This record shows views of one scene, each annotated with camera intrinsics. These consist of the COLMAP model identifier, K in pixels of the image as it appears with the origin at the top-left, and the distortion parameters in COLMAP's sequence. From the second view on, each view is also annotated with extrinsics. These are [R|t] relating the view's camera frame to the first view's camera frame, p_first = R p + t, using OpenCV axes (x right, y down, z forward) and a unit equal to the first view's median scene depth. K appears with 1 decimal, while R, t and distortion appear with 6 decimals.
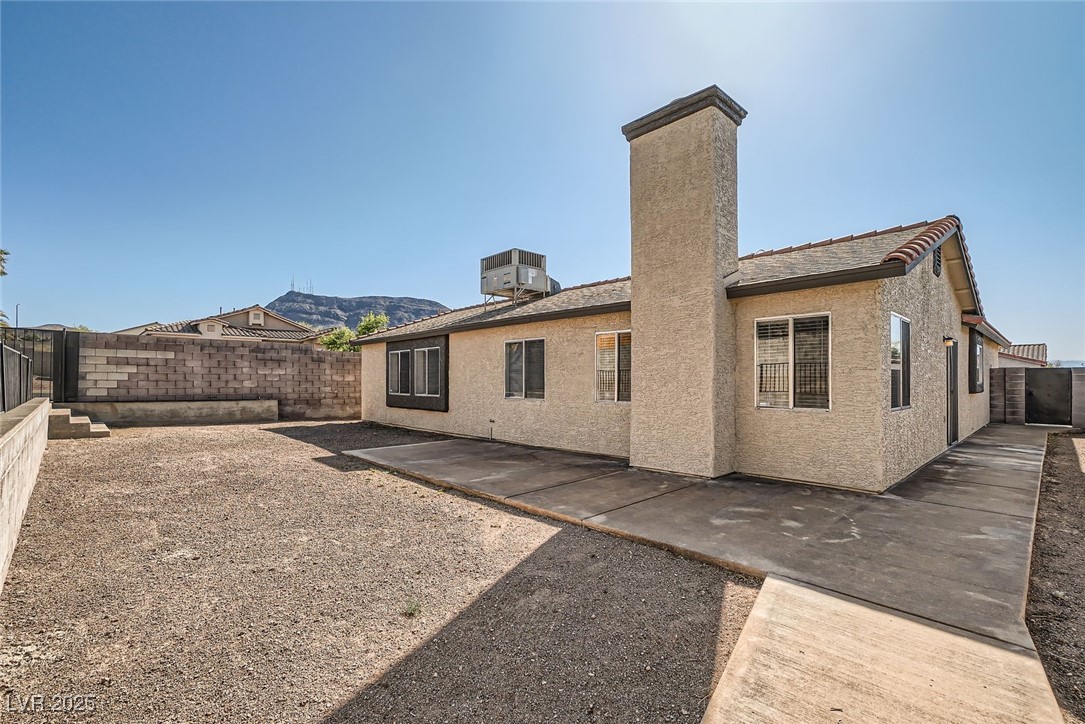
lens RADIAL K [[473.6, 0, 541.7], [0, 473.6, 378.1], [0, 0, 1]] dist [-0.007446, 0.004514]
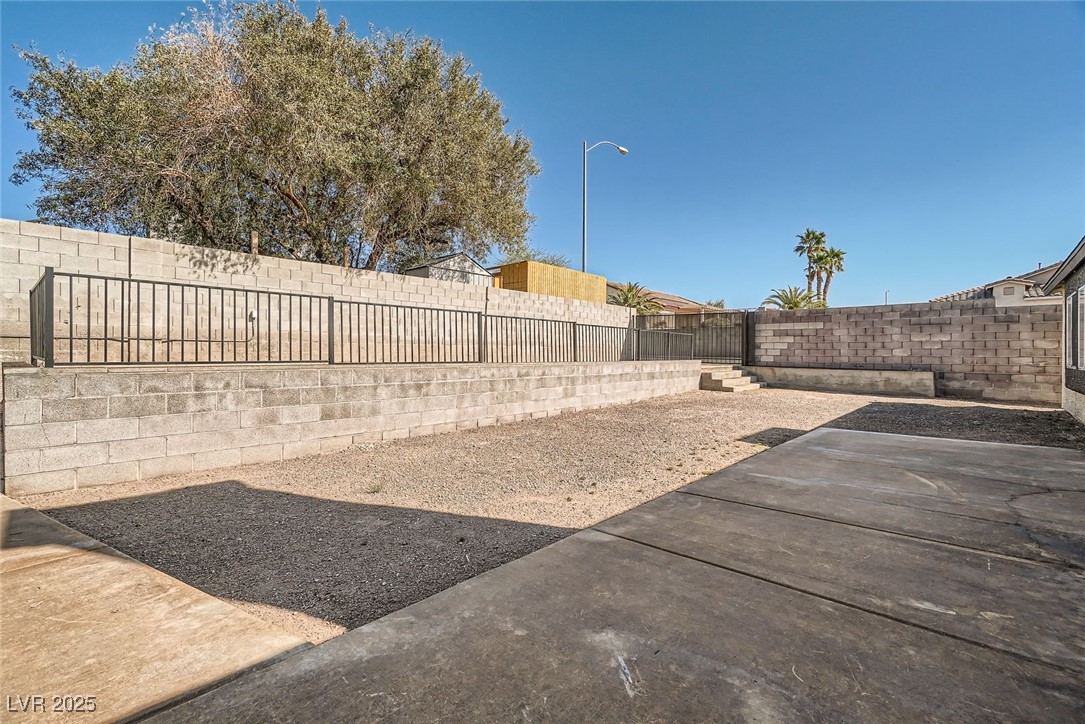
lens RADIAL K [[473.6, 0, 531.9], [0, 473.6, 356.6], [0, 0, 1]] dist [-0.007446, 0.004514]
pose [[0.071113, 0.003929, -0.997461, 0.249292], [0.001623, 0.999990, 0.004054, 0.017662], [0.997467, -0.001907, 0.071106, 0.289919]]
